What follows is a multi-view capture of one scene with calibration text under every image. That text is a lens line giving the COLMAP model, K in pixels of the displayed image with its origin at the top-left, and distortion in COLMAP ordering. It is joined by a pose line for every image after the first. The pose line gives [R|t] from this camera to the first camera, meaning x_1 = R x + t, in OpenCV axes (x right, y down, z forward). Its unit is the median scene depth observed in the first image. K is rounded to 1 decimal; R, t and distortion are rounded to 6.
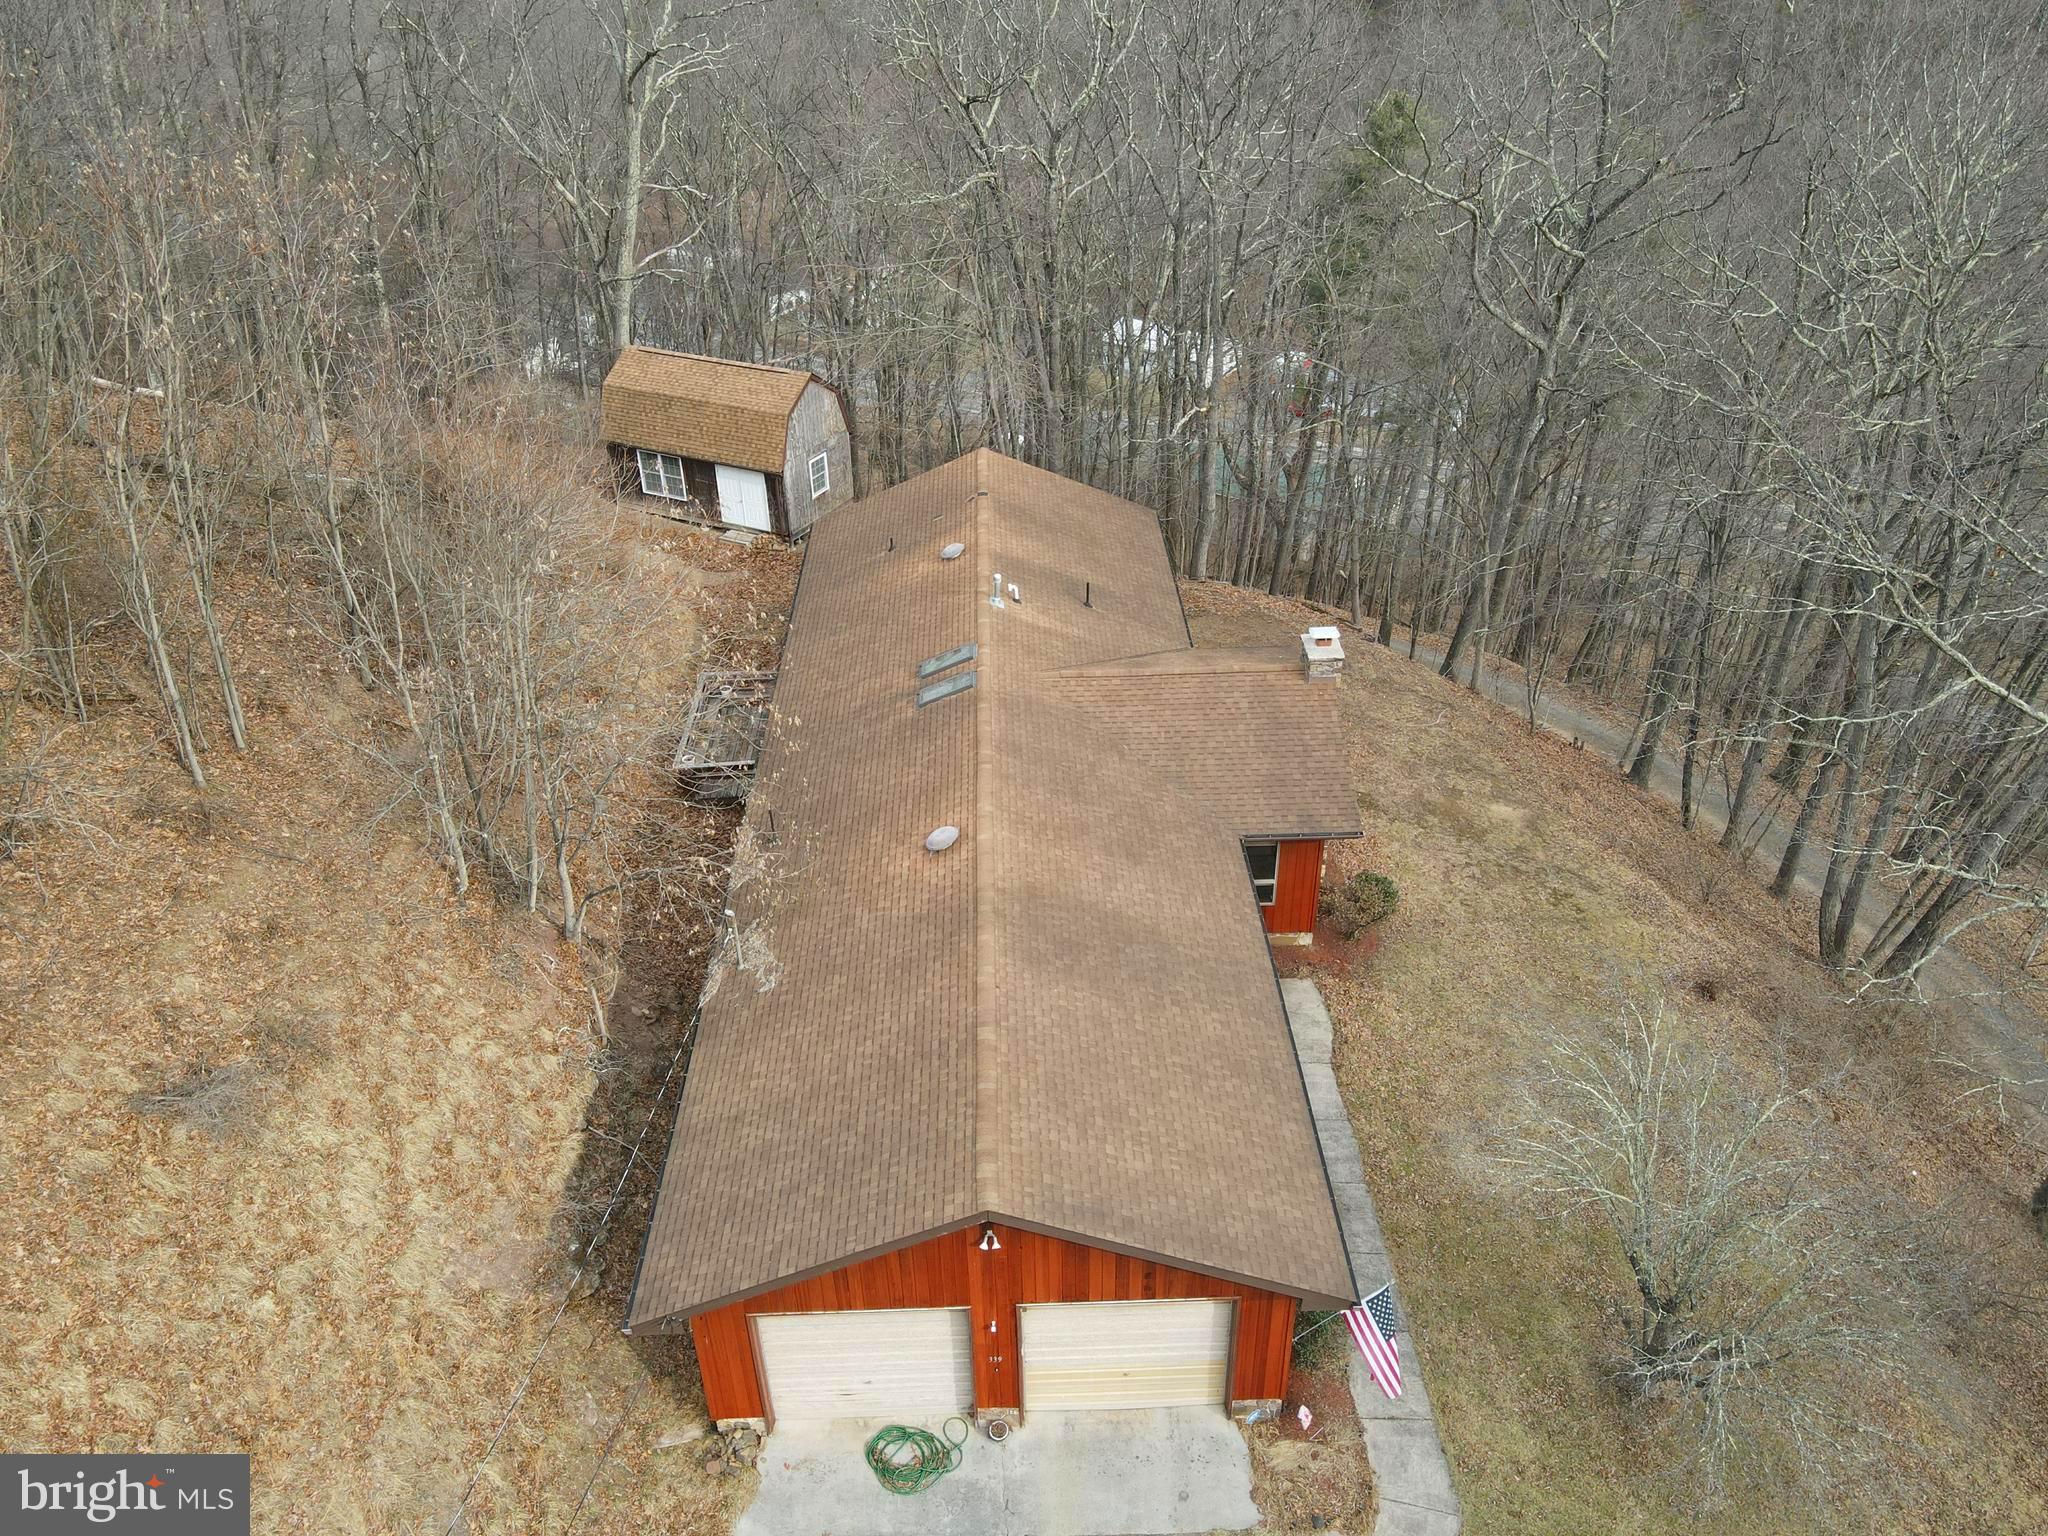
lens RADIAL K [[1500.3, 0, 1020.7], [0, 1500.3, 769.8], [0, 0, 1]] dist [-0.002853, 0.031039]
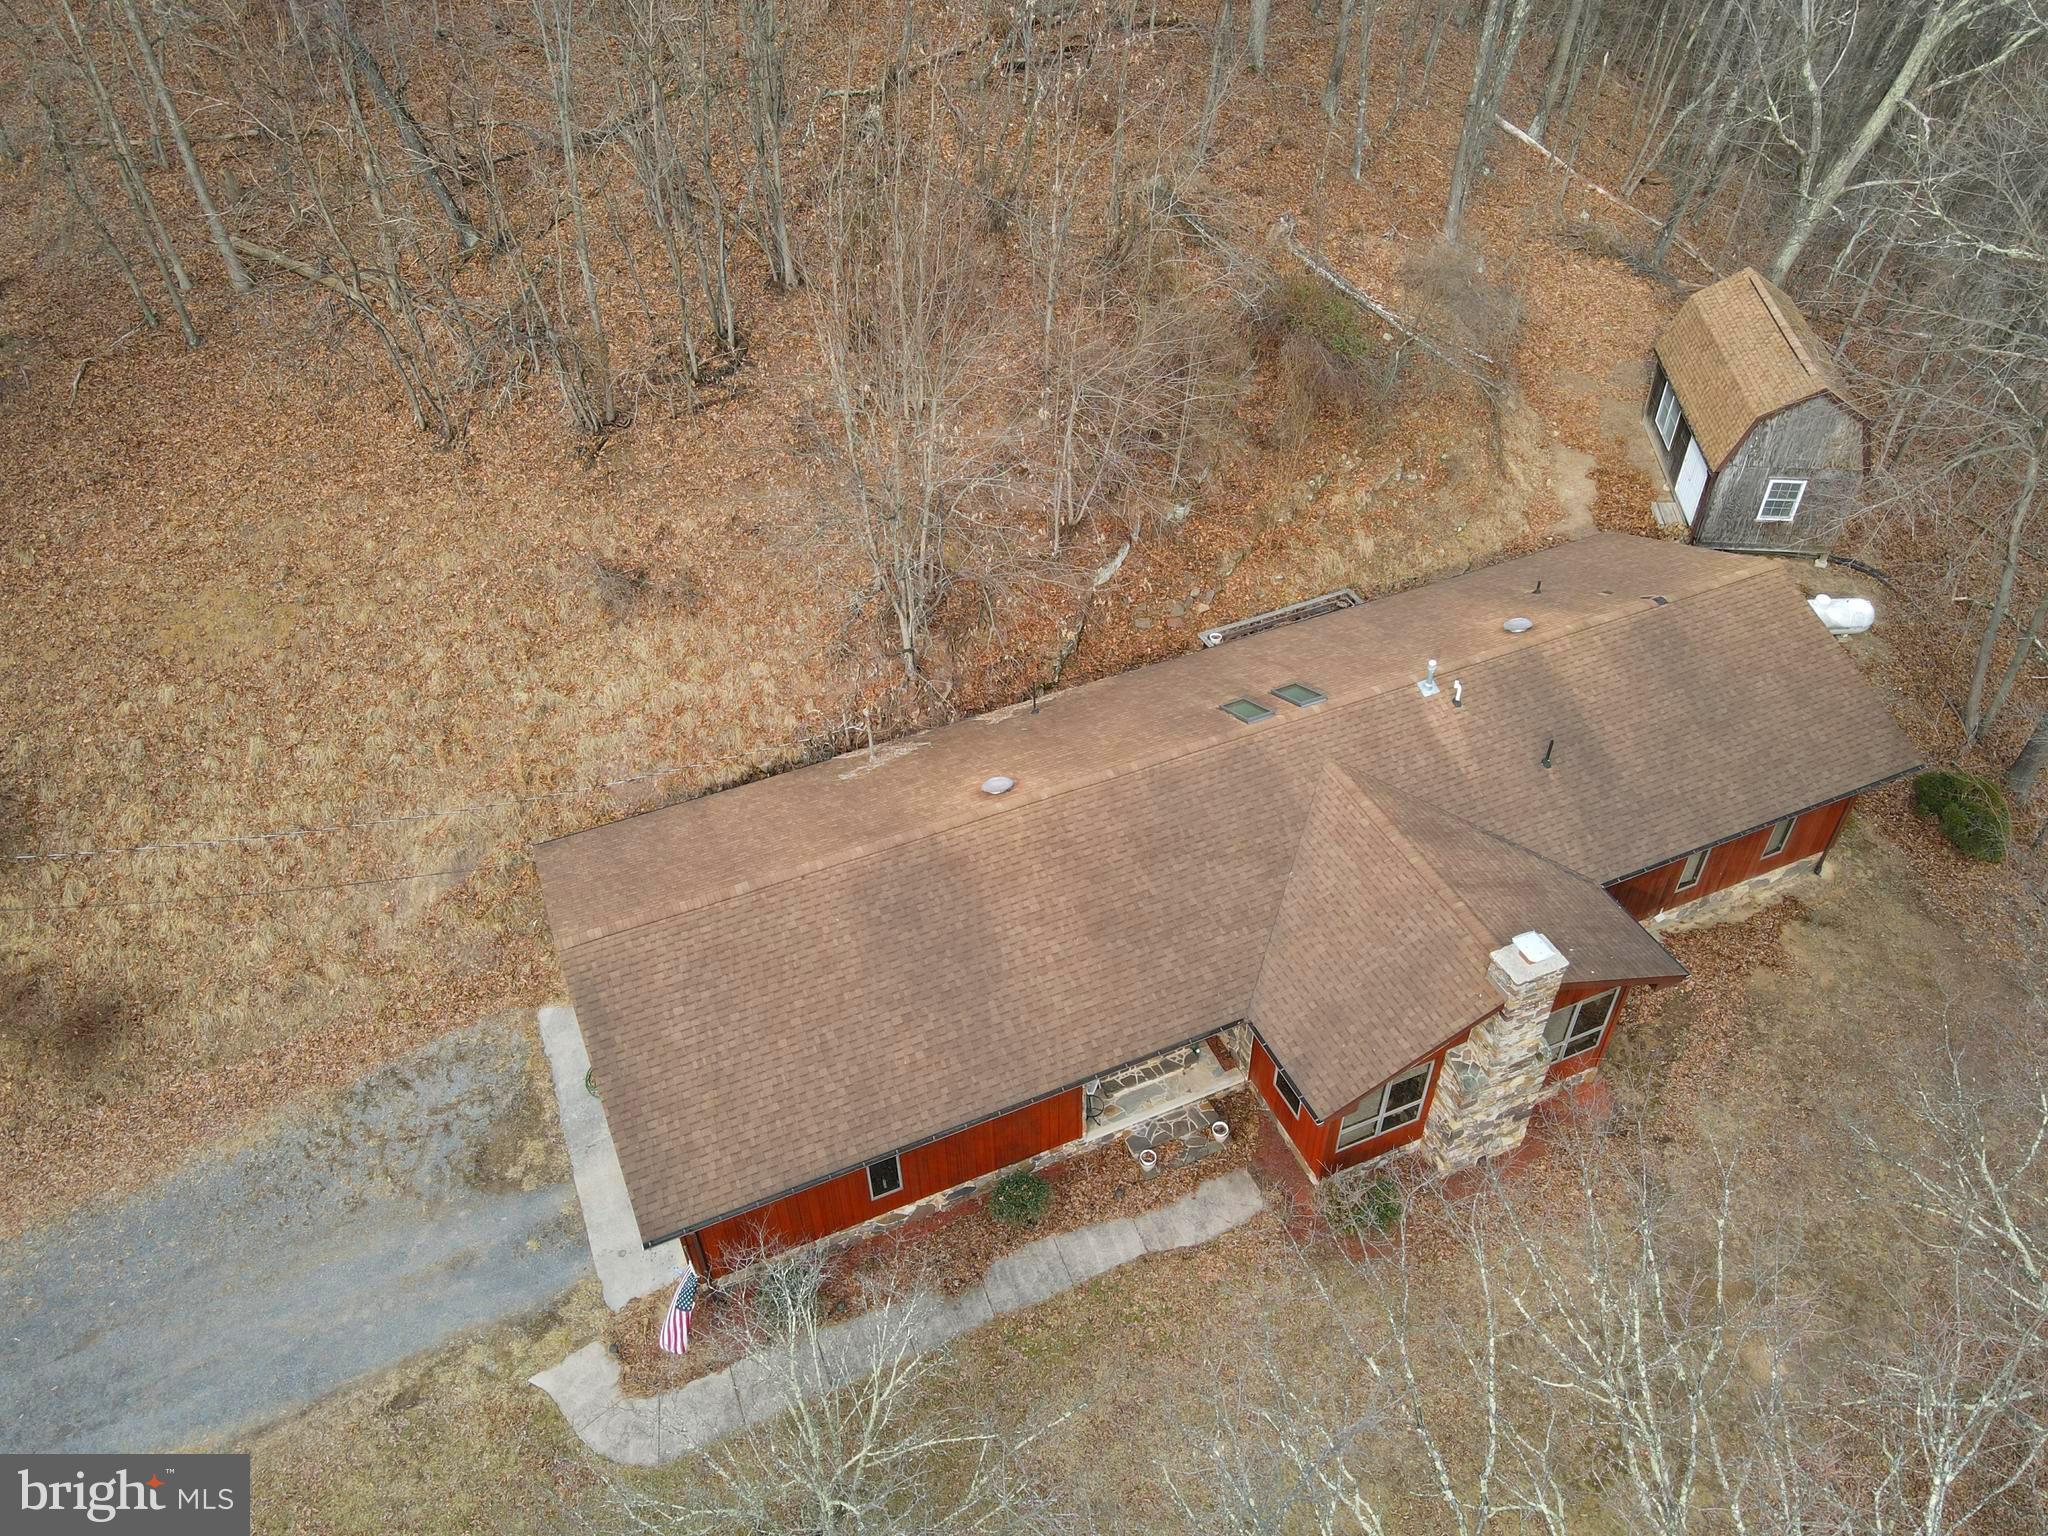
lens RADIAL K [[1500.3, 0, 1020.7], [0, 1500.3, 769.8], [0, 0, 1]] dist [-0.002853, 0.031039]
pose [[0.379050, 0.628666, -0.679043, 0.780287], [-0.487833, 0.759308, 0.430662, -0.500162], [0.786346, 0.168017, 0.594500, 0.408640]]
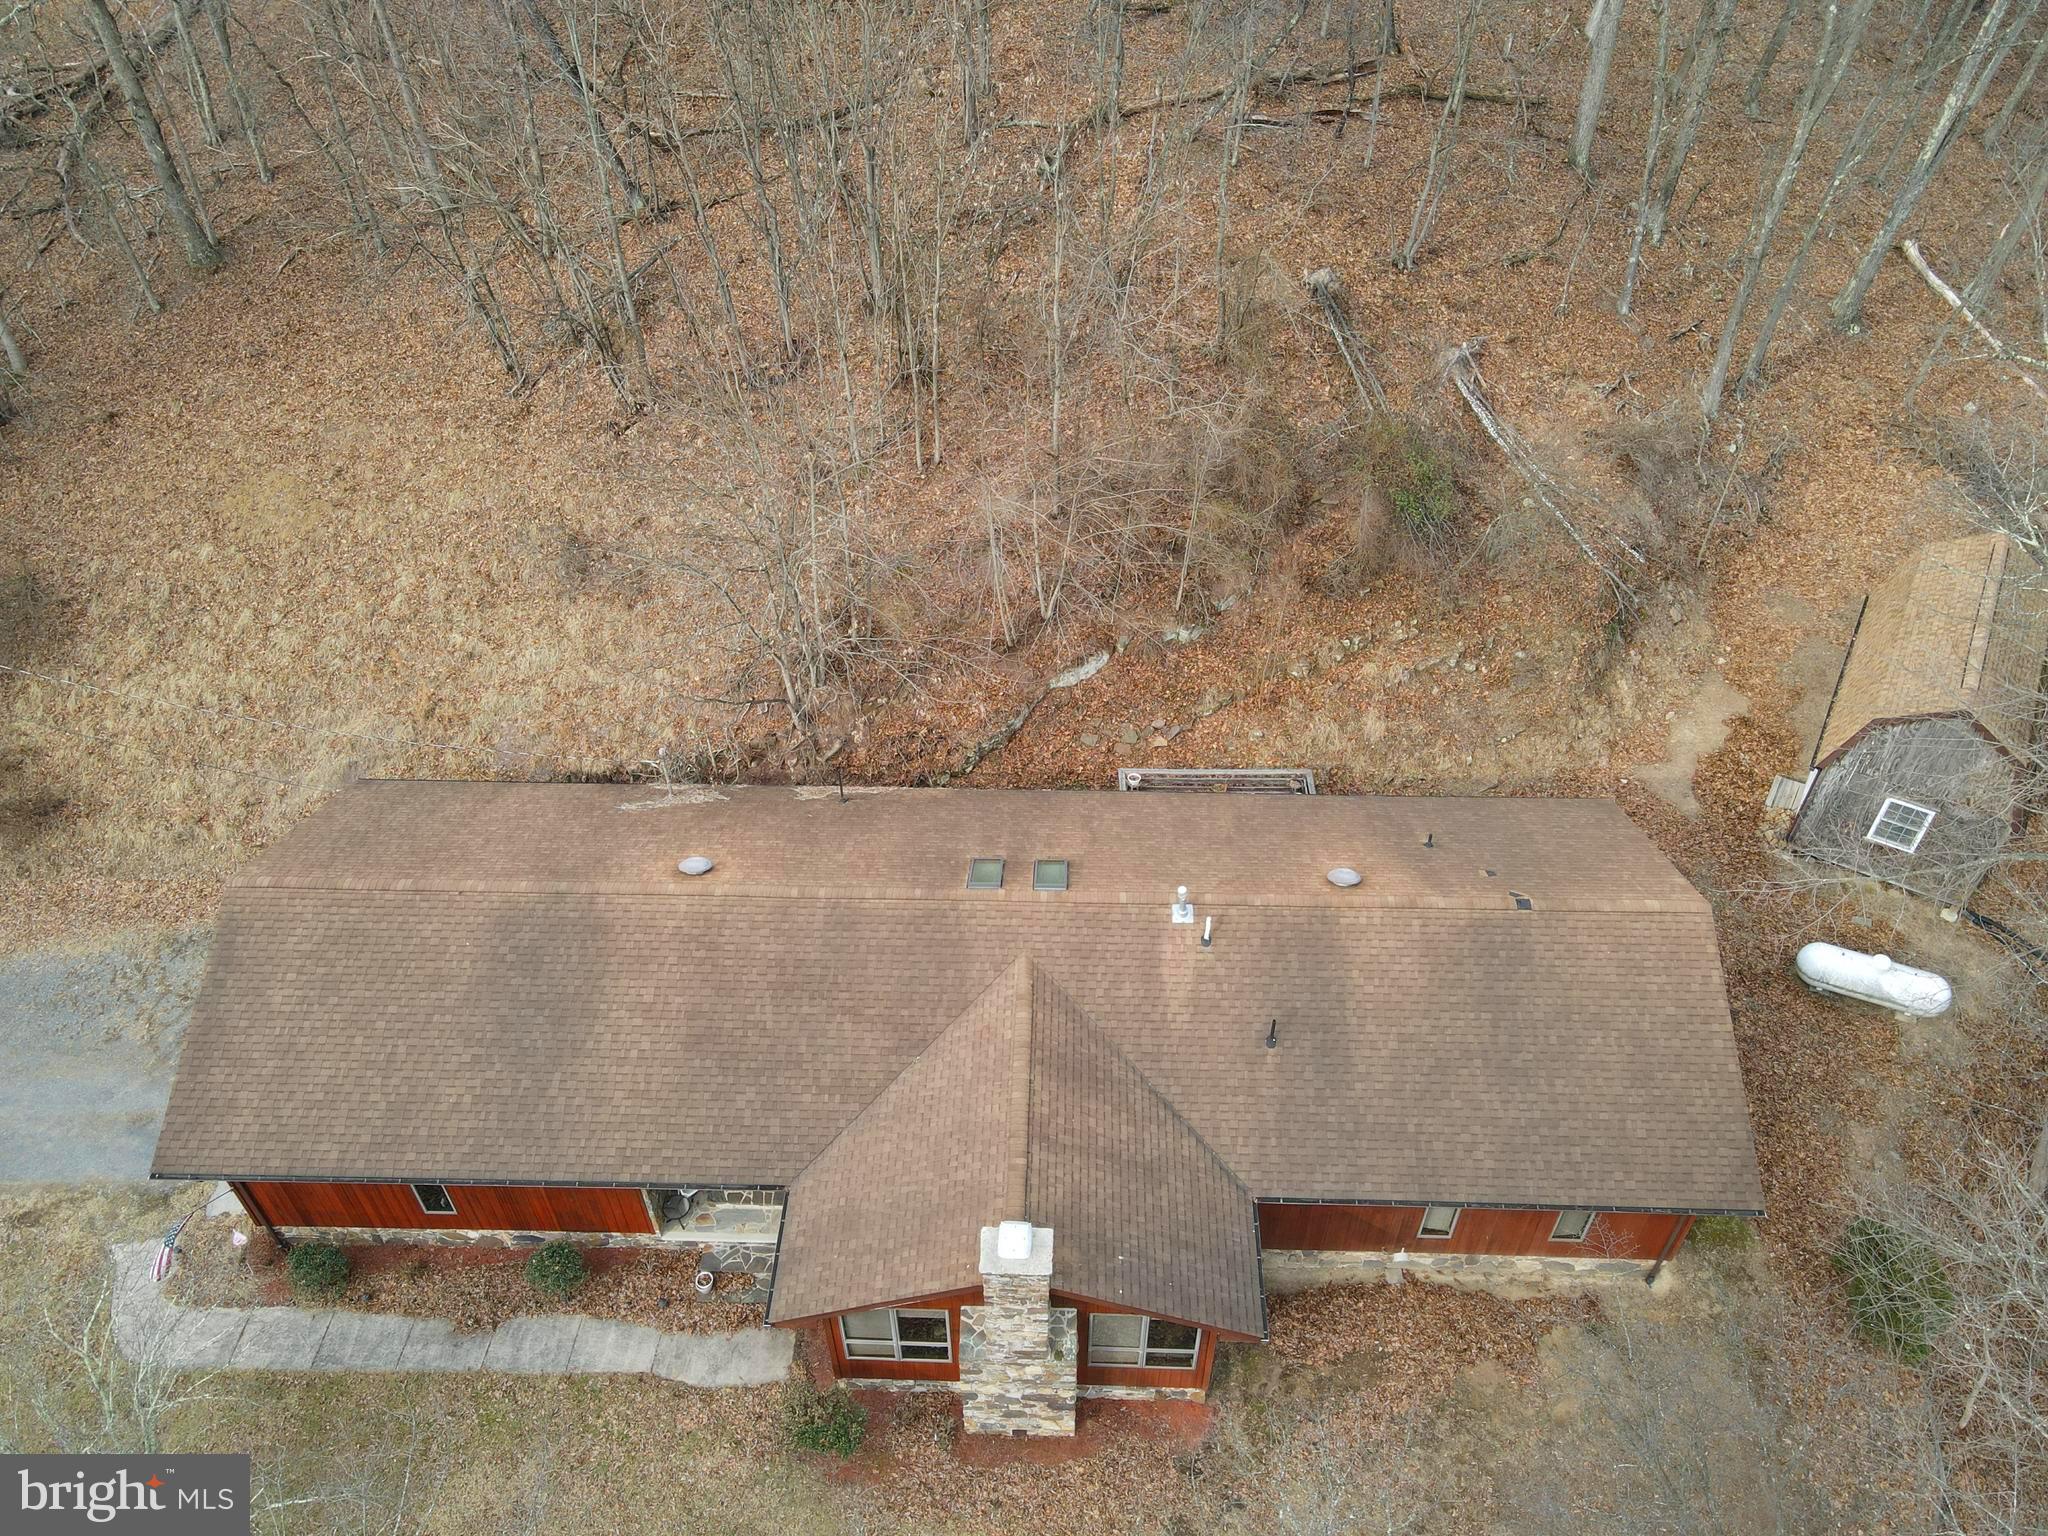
lens RADIAL K [[1500.9, 0, 1024.0], [0, 1500.9, 768.0], [0, 0, 1]] dist [0.013973, 0.002824]
pose [[-0.055068, 0.693997, -0.717868, 0.746716], [-0.528226, 0.589863, 0.610769, -0.880447], [0.847316, 0.412831, 0.334104, 0.916740]]
